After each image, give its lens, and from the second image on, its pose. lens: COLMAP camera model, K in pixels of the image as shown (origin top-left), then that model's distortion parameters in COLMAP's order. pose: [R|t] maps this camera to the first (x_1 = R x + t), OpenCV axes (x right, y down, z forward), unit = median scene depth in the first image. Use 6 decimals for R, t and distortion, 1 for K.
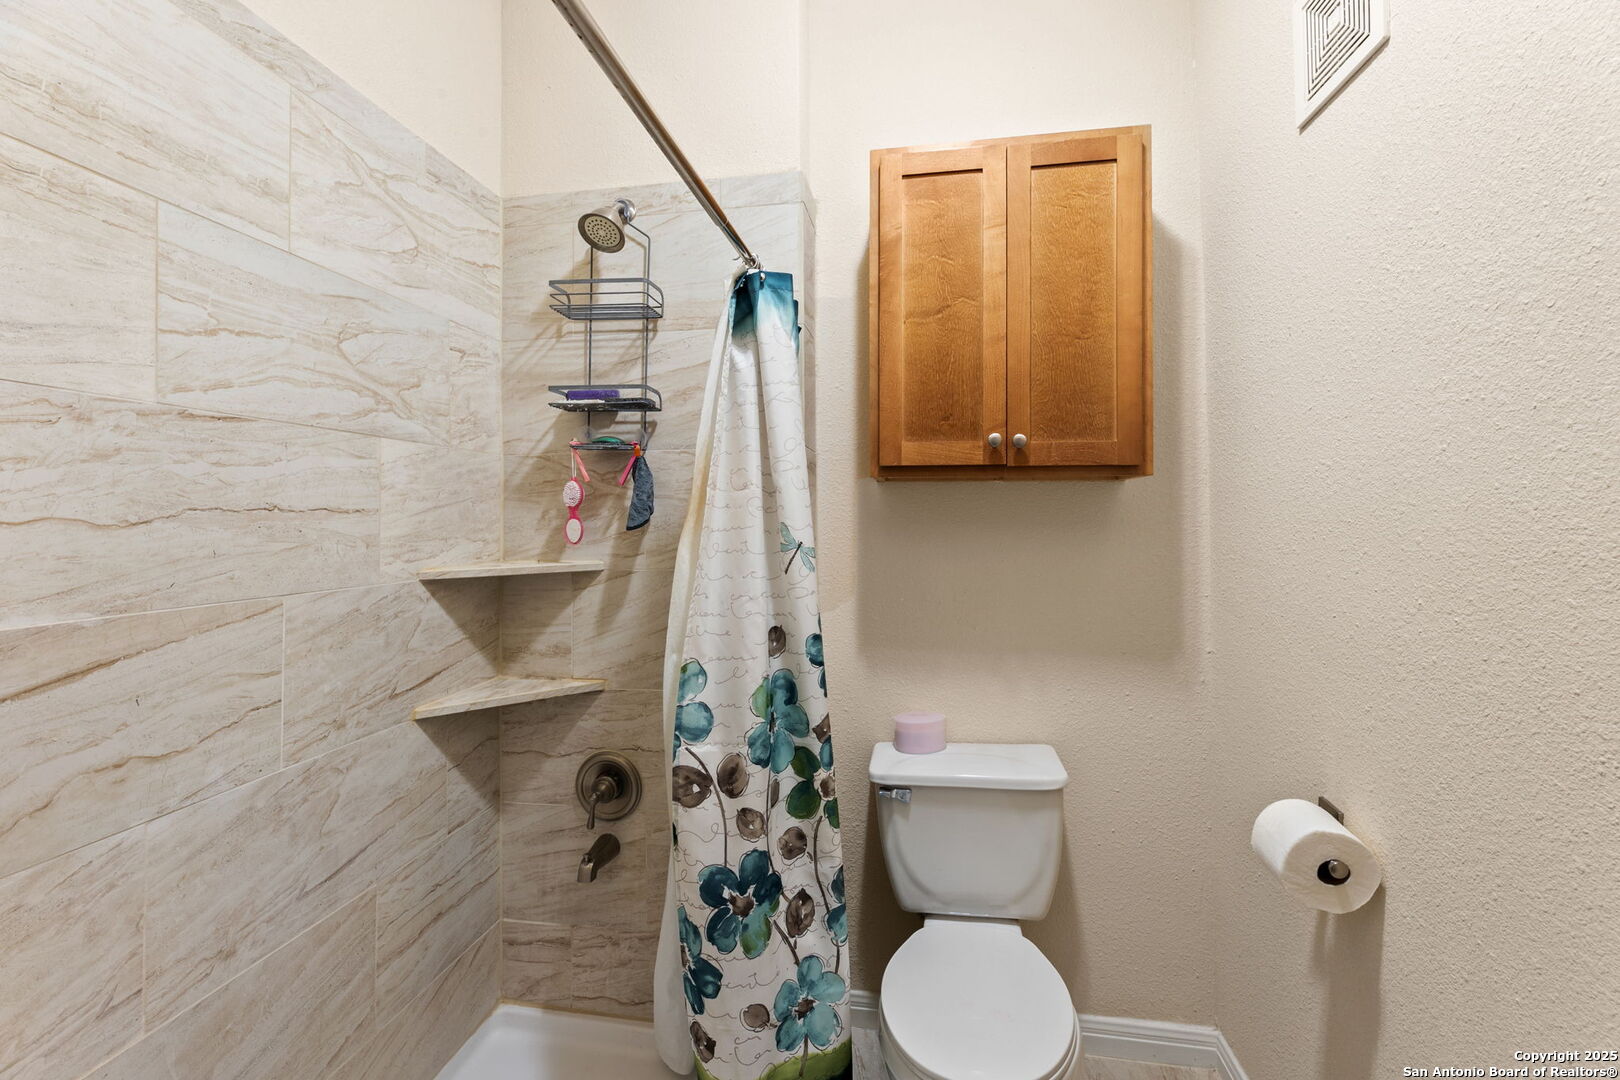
lens RADIAL K [[653.4, 0, 810.6], [0, 653.4, 525.1], [0, 0, 1]] dist [0.002708, -0.000967]
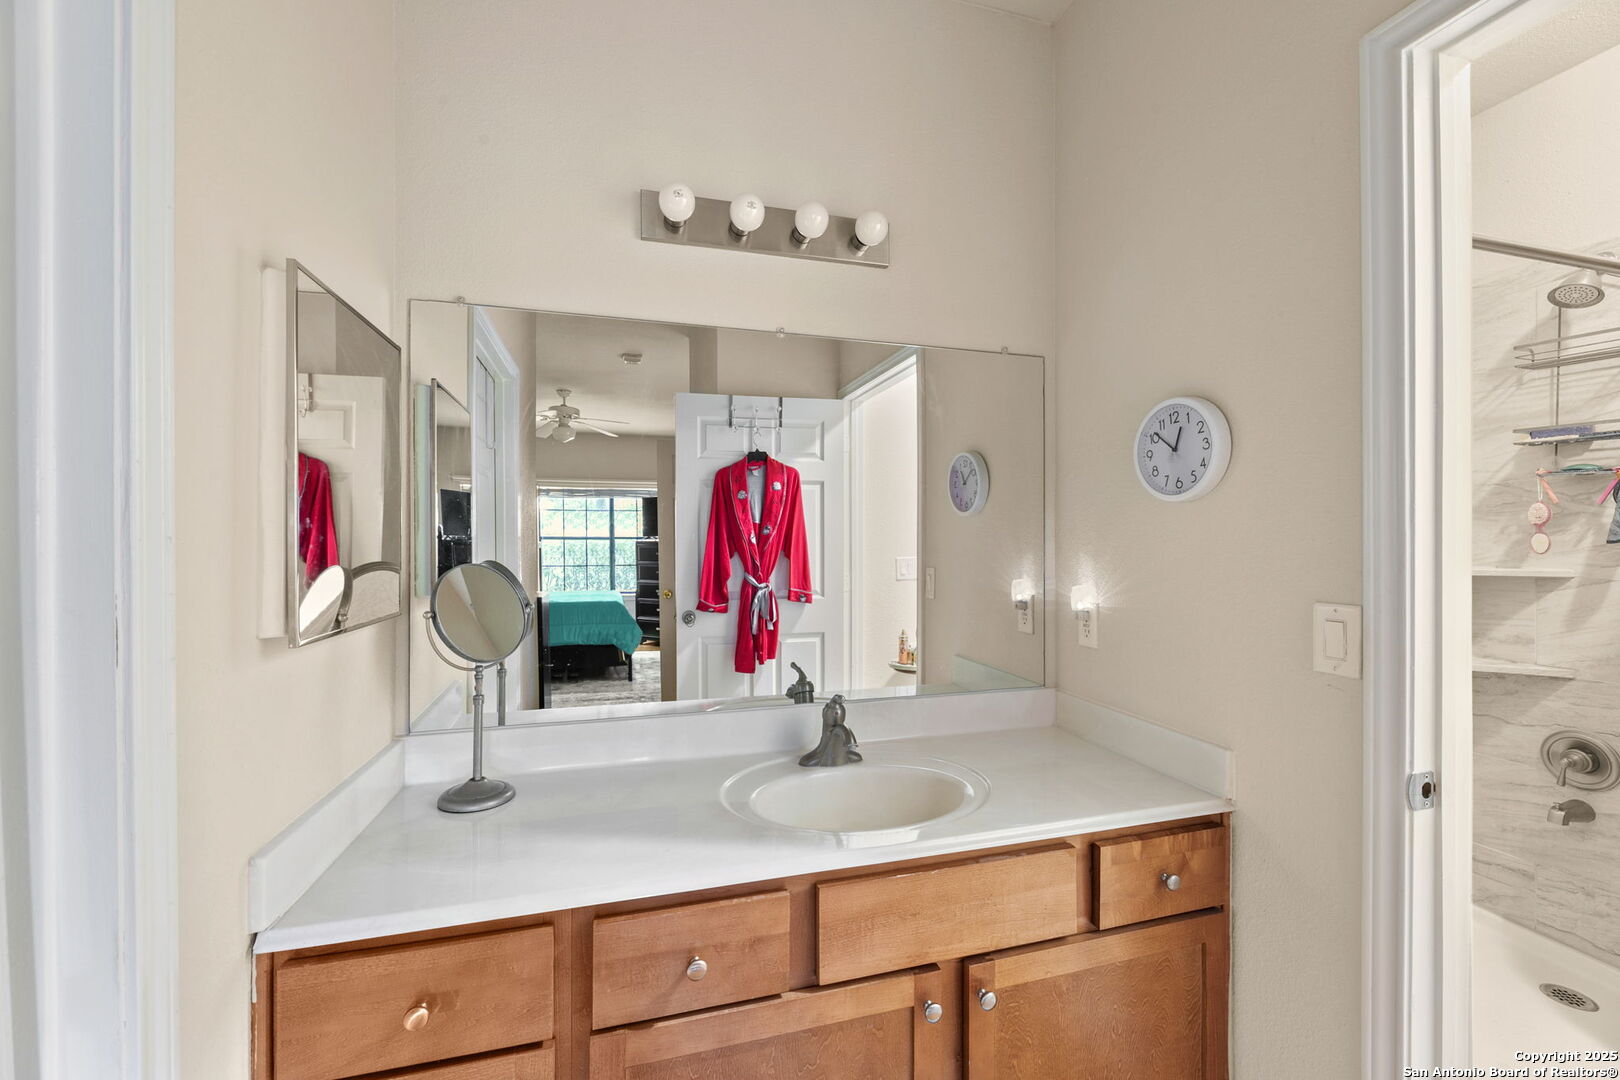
lens RADIAL K [[653.4, 0, 814.9], [0, 653.4, 534.1], [0, 0, 1]] dist [0.002708, -0.000967]
pose [[0.451085, 0.002510, -0.892477, 0.118812], [-0.005044, 0.999987, 0.000263, -0.002287], [0.892467, 0.004382, 0.451092, -0.755053]]
